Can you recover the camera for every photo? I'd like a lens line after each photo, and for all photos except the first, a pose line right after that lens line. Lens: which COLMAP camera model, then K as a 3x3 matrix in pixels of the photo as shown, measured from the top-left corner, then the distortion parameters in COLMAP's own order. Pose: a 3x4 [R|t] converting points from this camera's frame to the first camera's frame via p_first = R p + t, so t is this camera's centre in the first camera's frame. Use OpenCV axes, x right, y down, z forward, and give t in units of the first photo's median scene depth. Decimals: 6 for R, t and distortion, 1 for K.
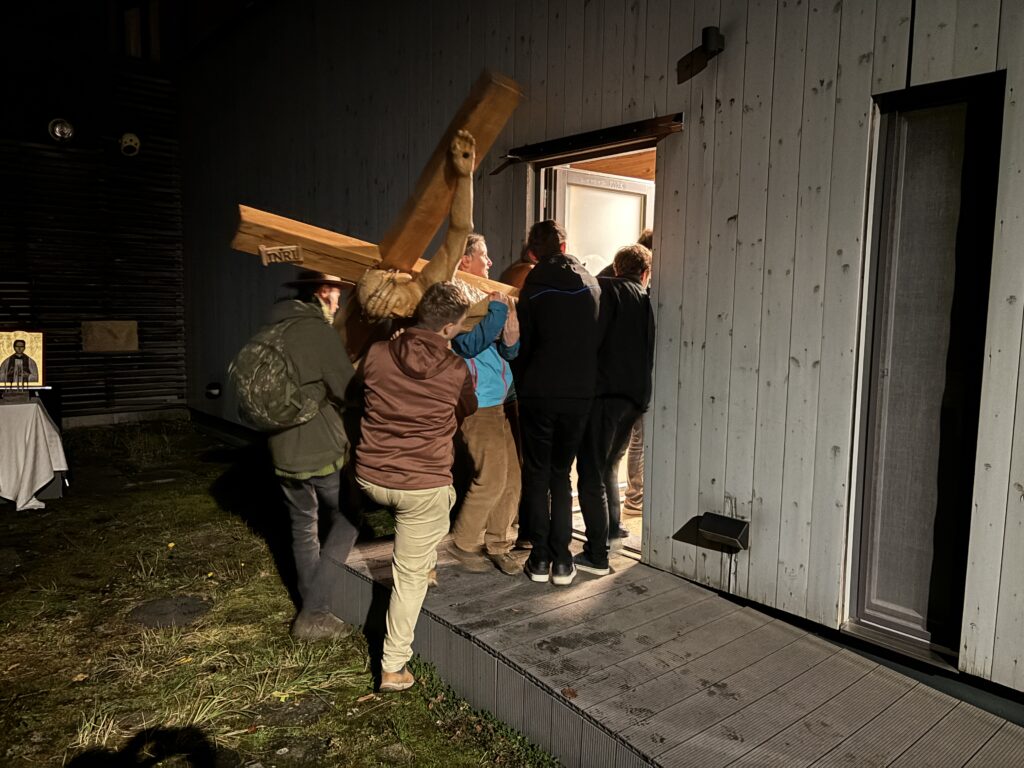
lens RADIAL K [[771.9, 0, 511.4], [0, 771.9, 386.6], [0, 0, 1]] dist [0.033108, -0.018447]
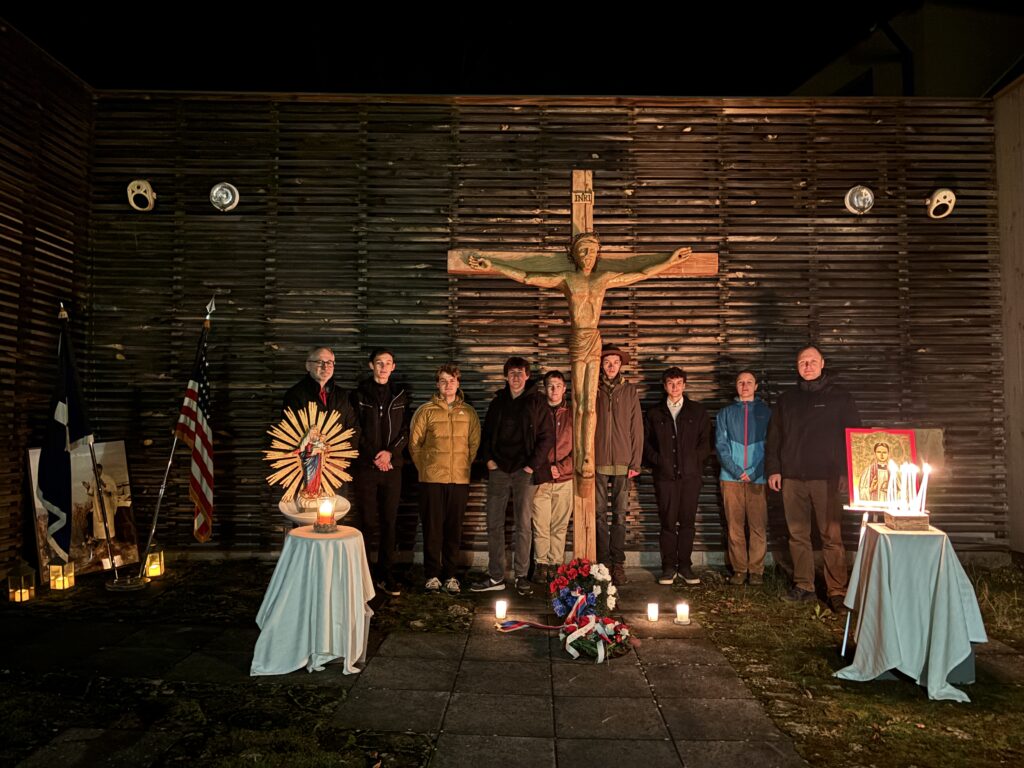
lens RADIAL K [[771.9, 0, 513.0], [0, 771.9, 383.2], [0, 0, 1]] dist [0.033108, -0.018447]
pose [[0.763696, -0.051750, -0.643498, -0.312285], [-0.059886, 0.986805, -0.150431, 0.010332], [0.642792, 0.153420, 0.750520, 0.157847]]
